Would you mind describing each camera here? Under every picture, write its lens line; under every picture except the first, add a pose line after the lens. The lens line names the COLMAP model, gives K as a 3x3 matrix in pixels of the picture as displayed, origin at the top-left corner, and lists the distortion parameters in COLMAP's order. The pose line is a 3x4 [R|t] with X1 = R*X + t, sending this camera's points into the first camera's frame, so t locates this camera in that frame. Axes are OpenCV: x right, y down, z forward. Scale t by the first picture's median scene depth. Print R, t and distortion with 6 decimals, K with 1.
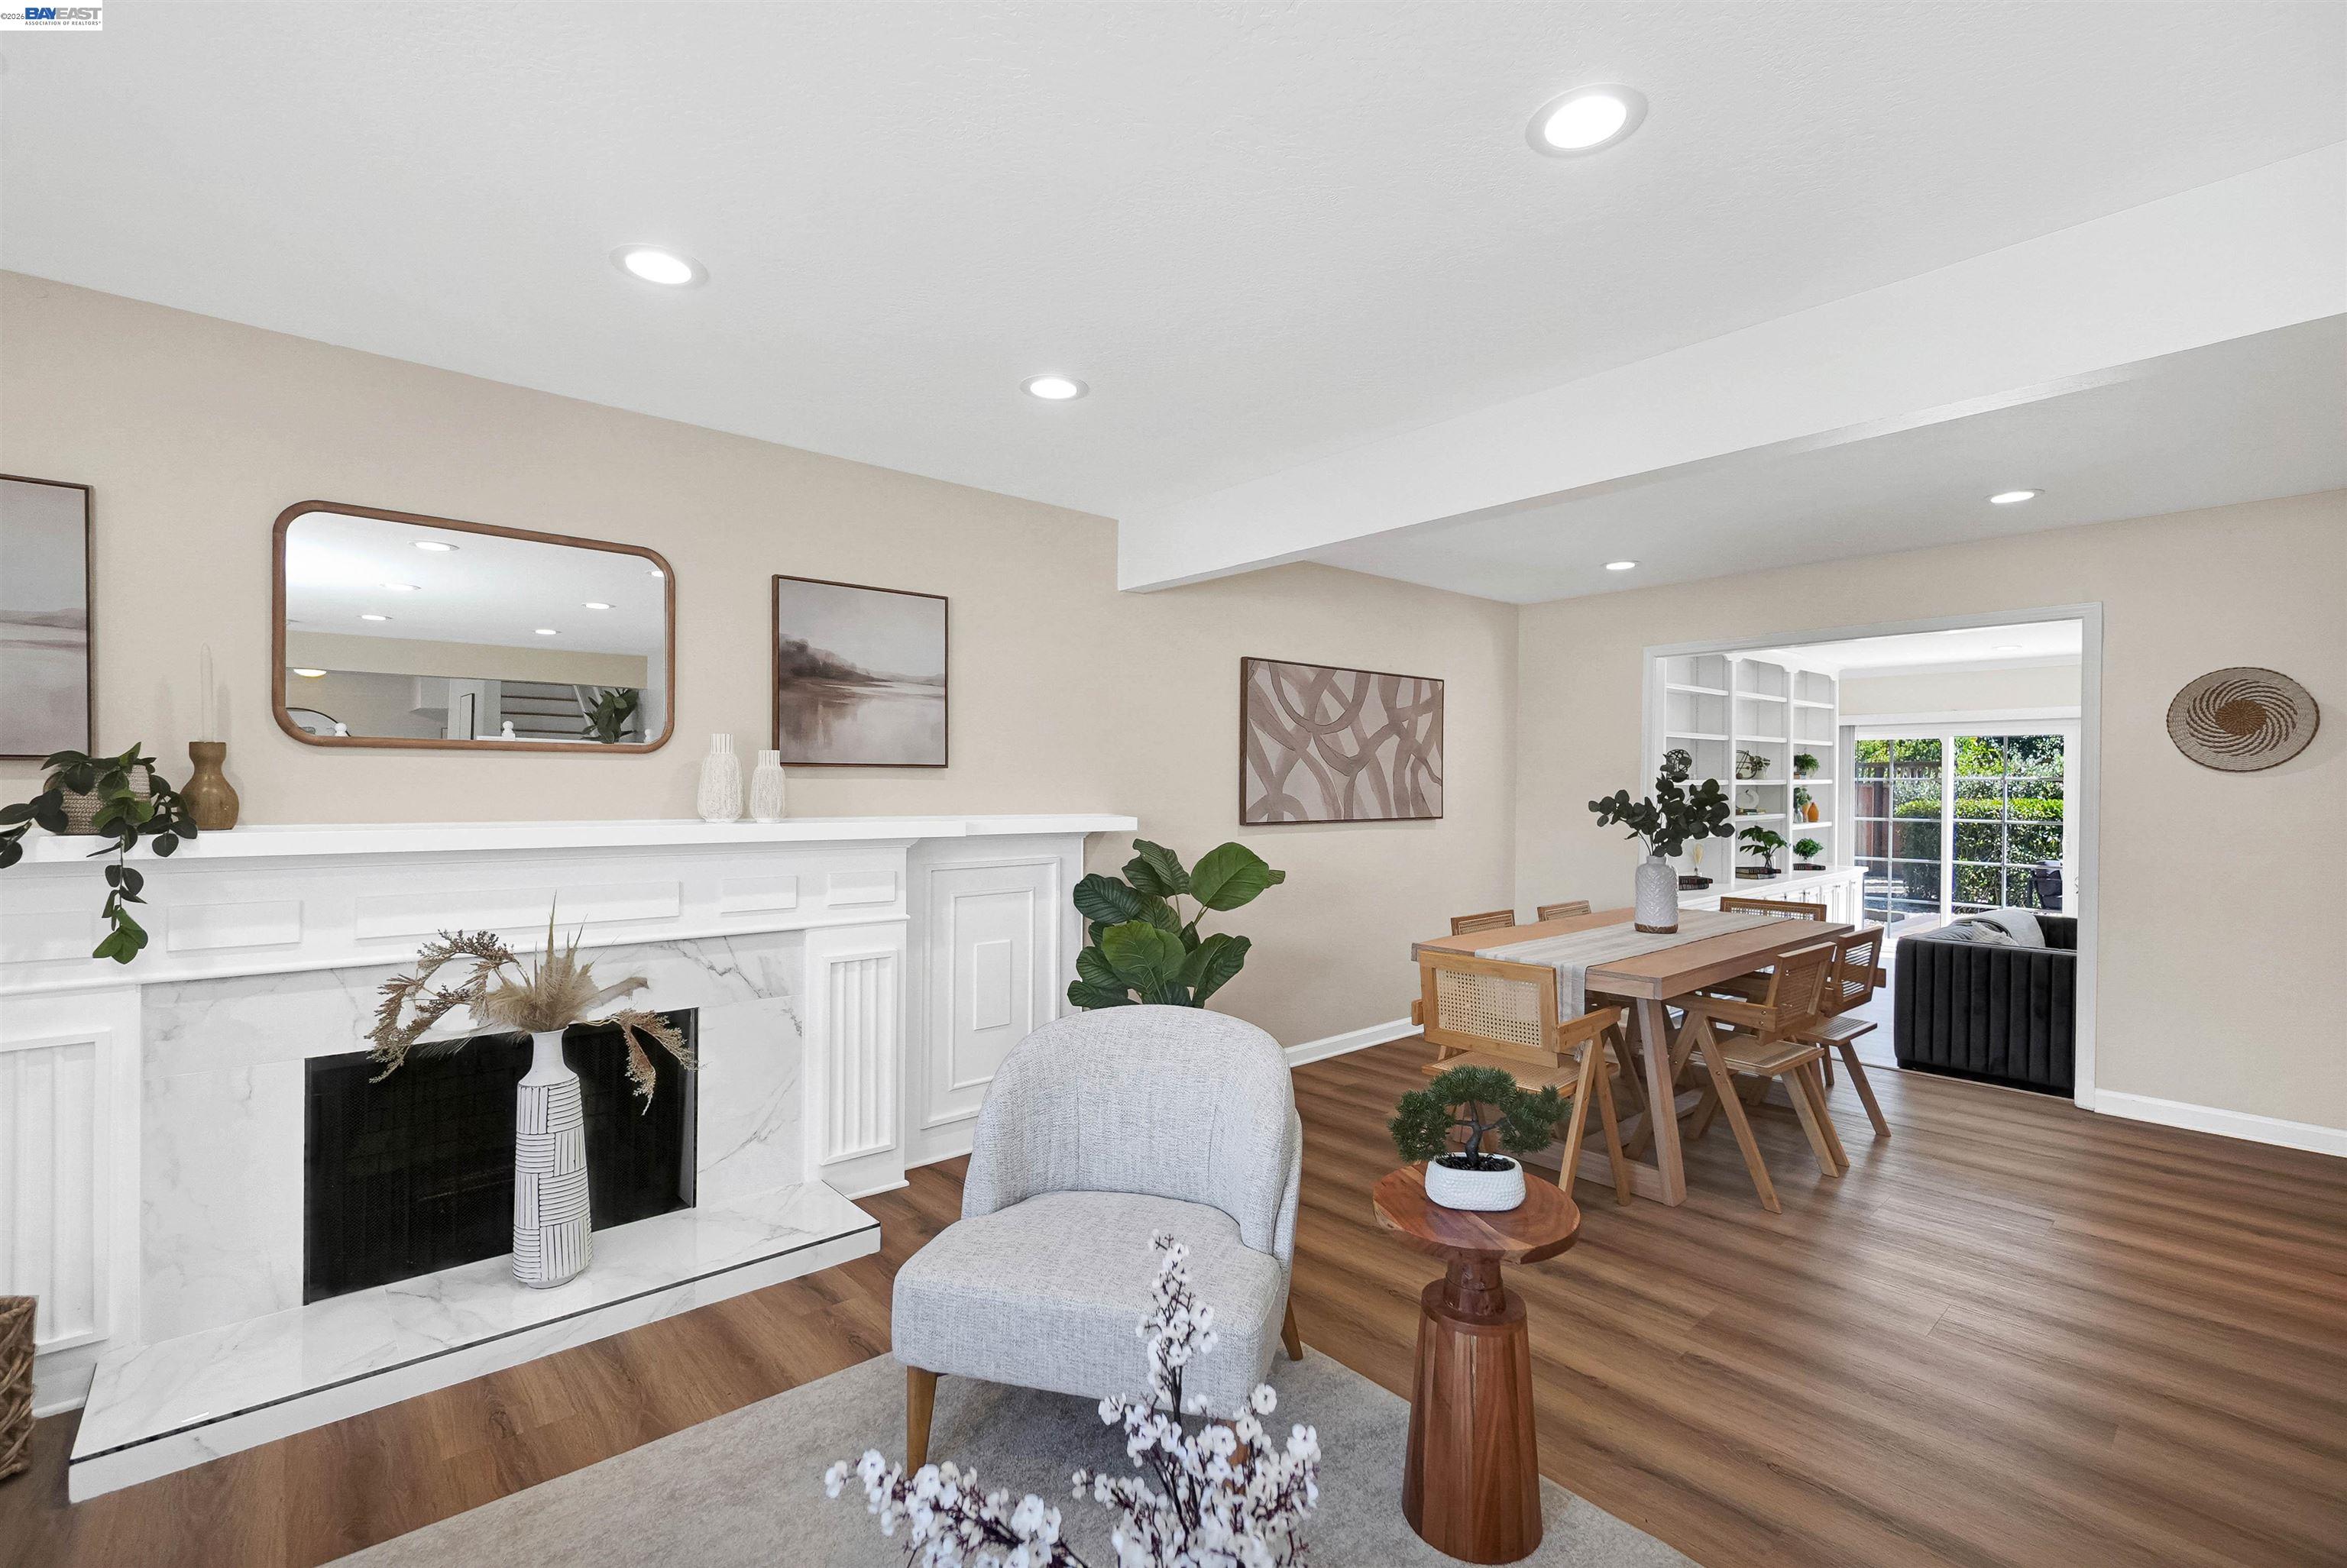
lens RADIAL K [[1023.6, 0, 1166.5], [0, 1023.6, 798.3], [0, 0, 1]] dist [-0.011181, 0.004620]
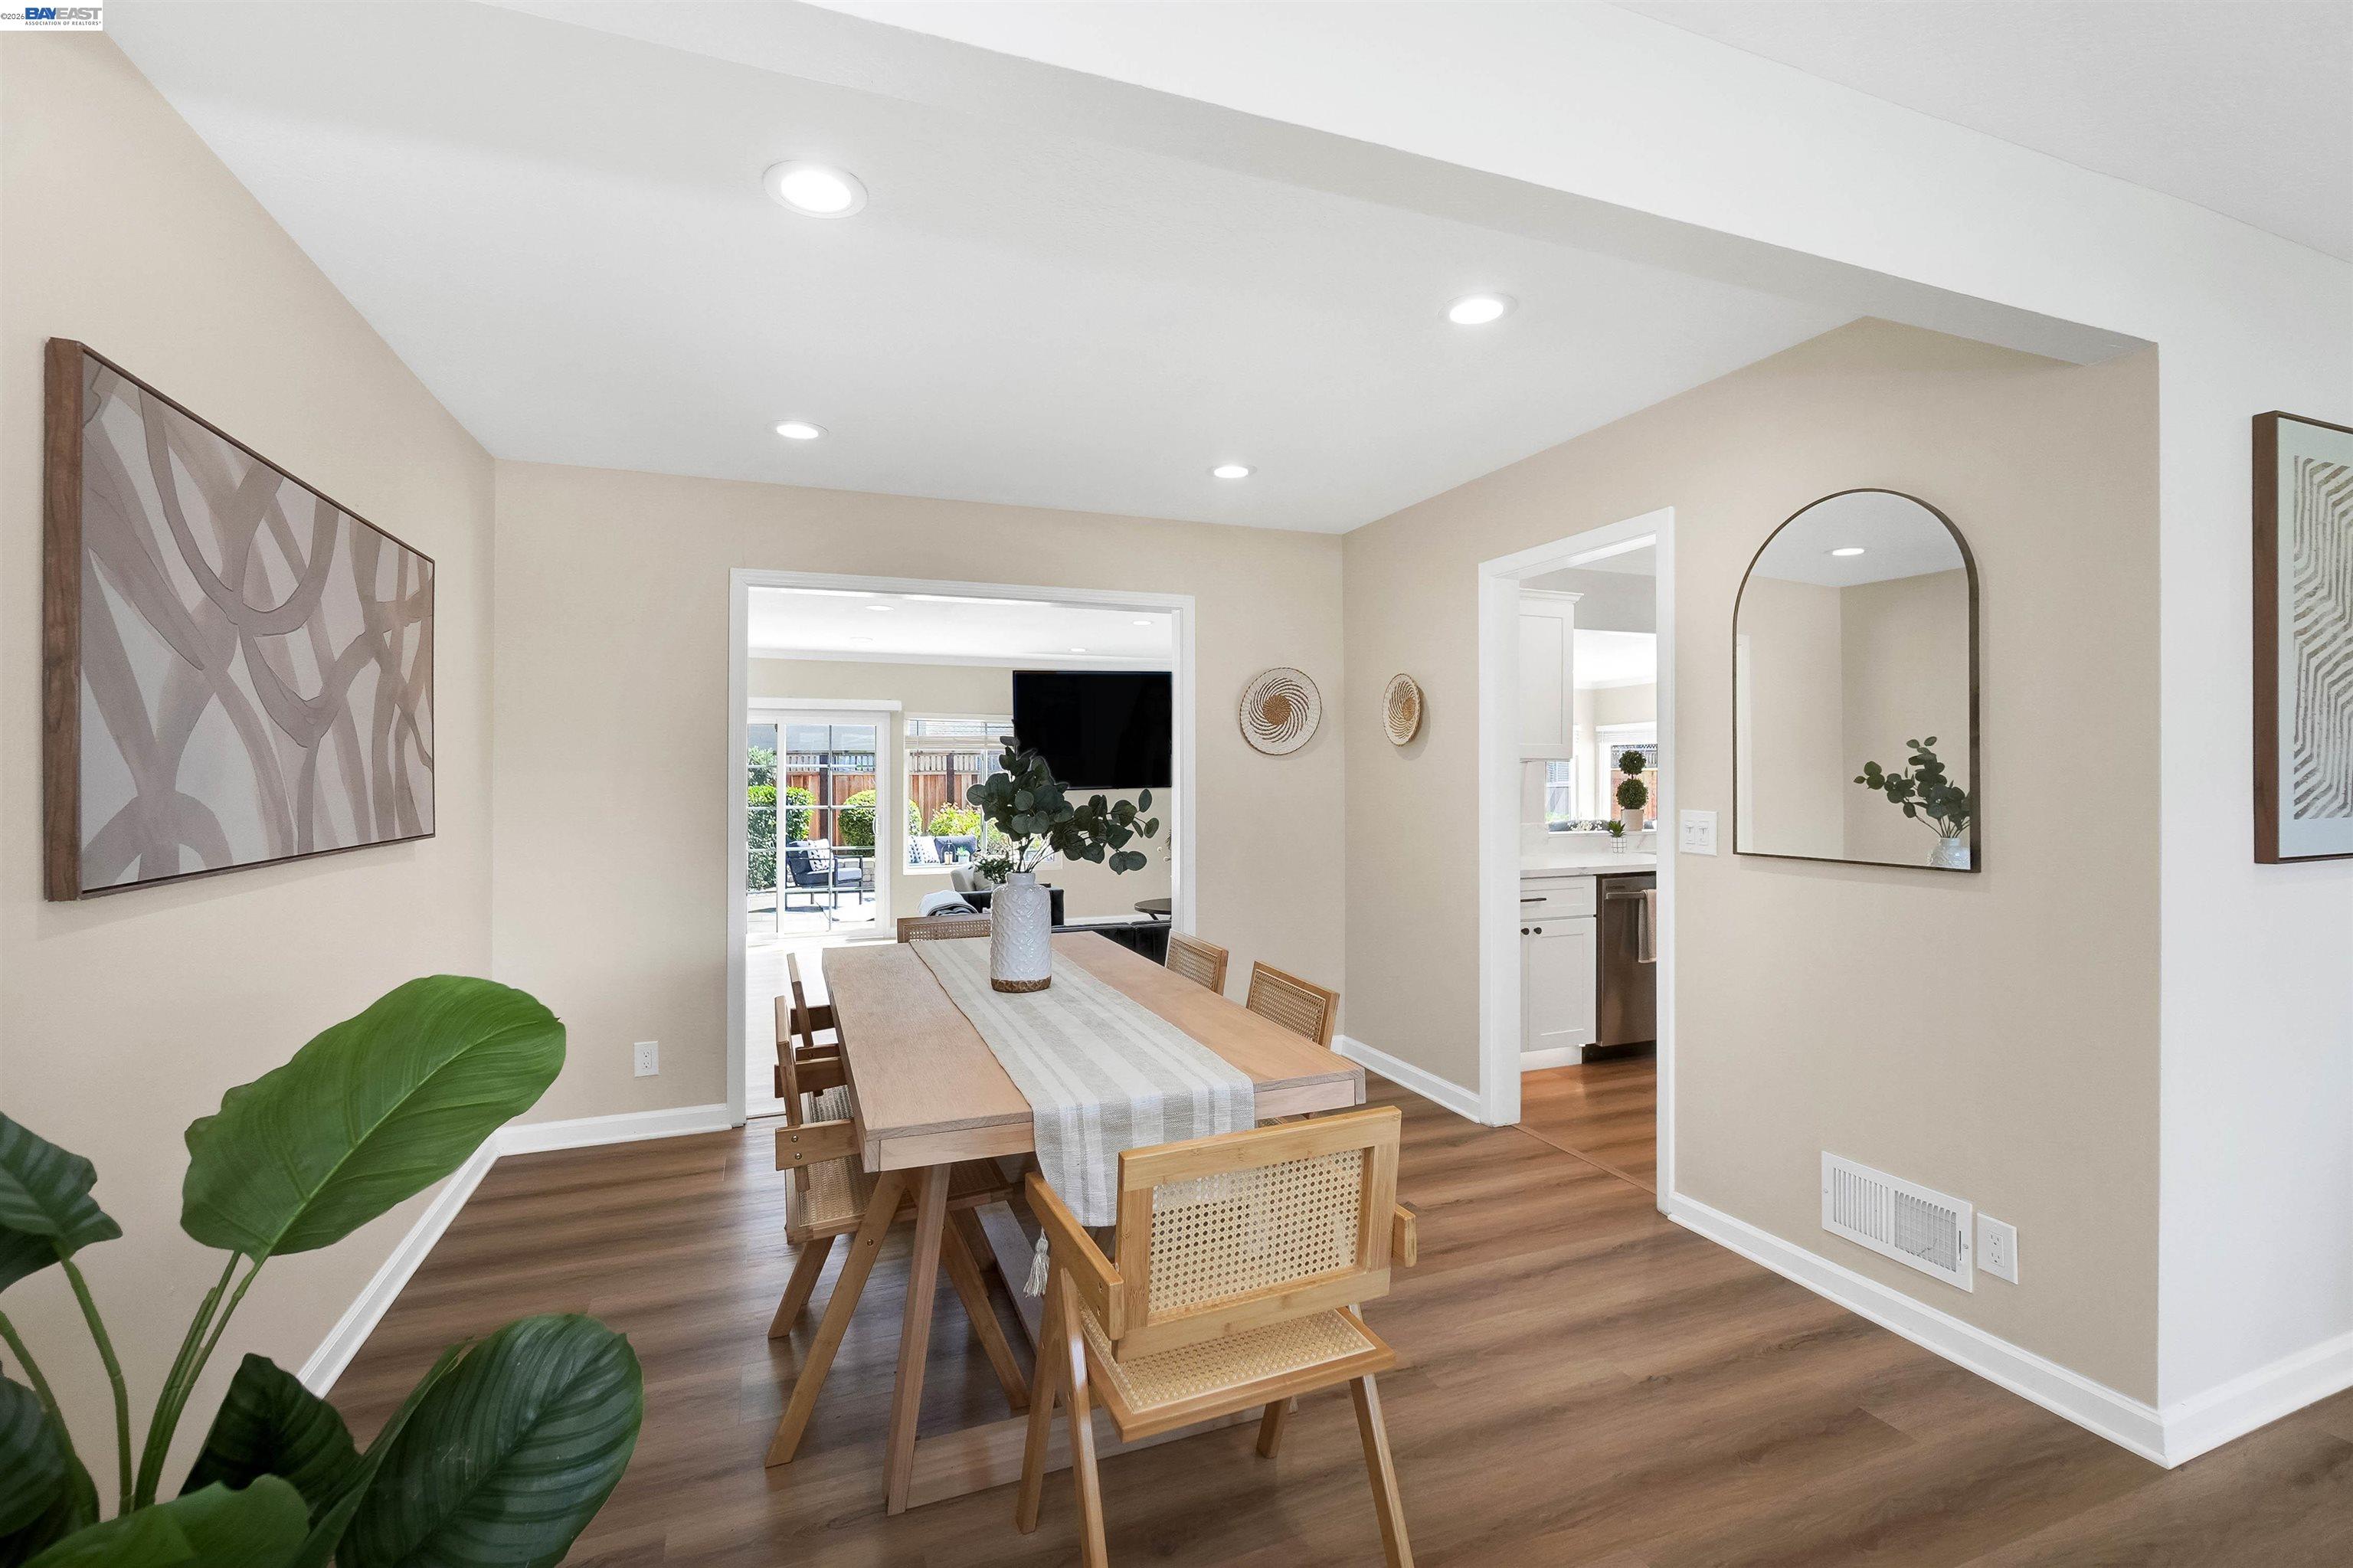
lens RADIAL K [[1026.4, 0, 1183.3], [0, 1026.4, 770.7], [0, 0, 1]] dist [-0.011181, 0.004620]
pose [[0.320332, -0.000766, 0.947305, -0.116718], [0.016309, 0.999856, -0.004706, -0.006150], [-0.947165, 0.016957, 0.320299, 0.679495]]
